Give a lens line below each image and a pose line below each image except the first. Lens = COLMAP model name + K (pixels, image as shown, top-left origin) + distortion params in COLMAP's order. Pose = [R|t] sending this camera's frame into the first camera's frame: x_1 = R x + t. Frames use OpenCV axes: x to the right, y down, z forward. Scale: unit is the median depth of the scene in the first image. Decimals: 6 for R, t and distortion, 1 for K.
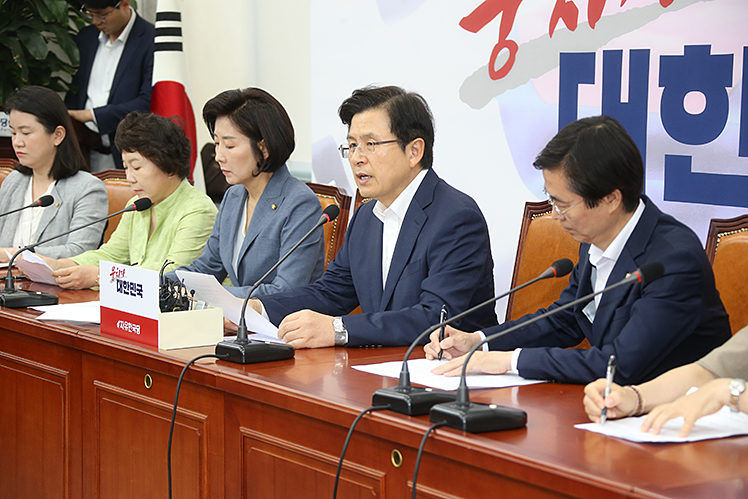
lens RADIAL K [[1898.6, 0, 374.0], [0, 1898.6, 249.5], [0, 0, 1]] dist [0.497701, 0.376030]
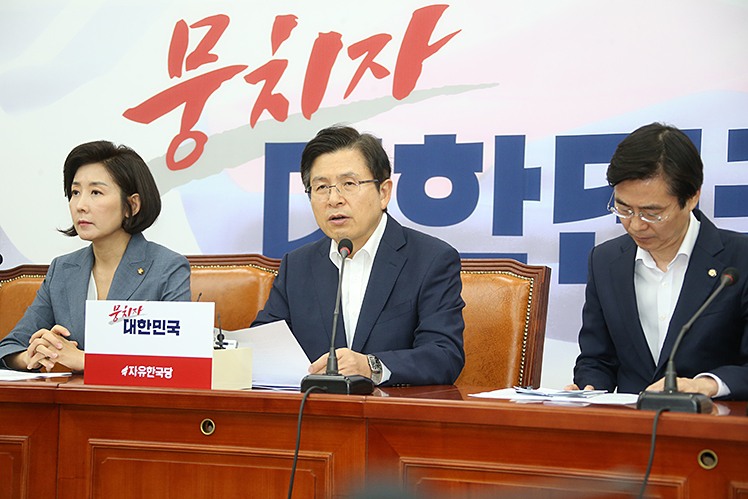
lens RADIAL K [[1717.9, 0, 374.0], [0, 1717.9, 249.5], [0, 0, 1]] dist [0.342640, 0.160755]
pose [[0.848528, 0.026031, 0.528510, -0.389296], [0.034677, 0.993907, -0.104628, 0.060288], [-0.528013, 0.107107, 0.842455, 0.228267]]
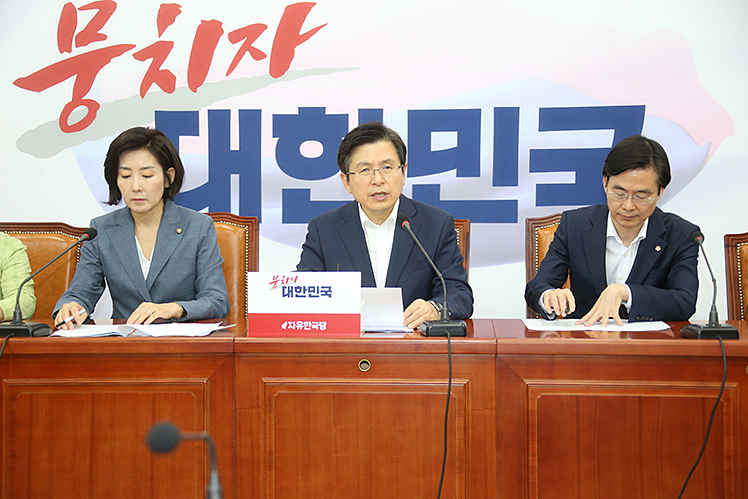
lens RADIAL K [[1515.8, 0, 374.0], [0, 1515.8, 249.5], [0, 0, 1]] dist [0.315590, 0.128971]
pose [[0.589876, -0.047509, 0.806095, -0.709070], [0.082723, 0.996571, -0.001799, -0.000132], [-0.803245, 0.067743, 0.591784, 0.355605]]
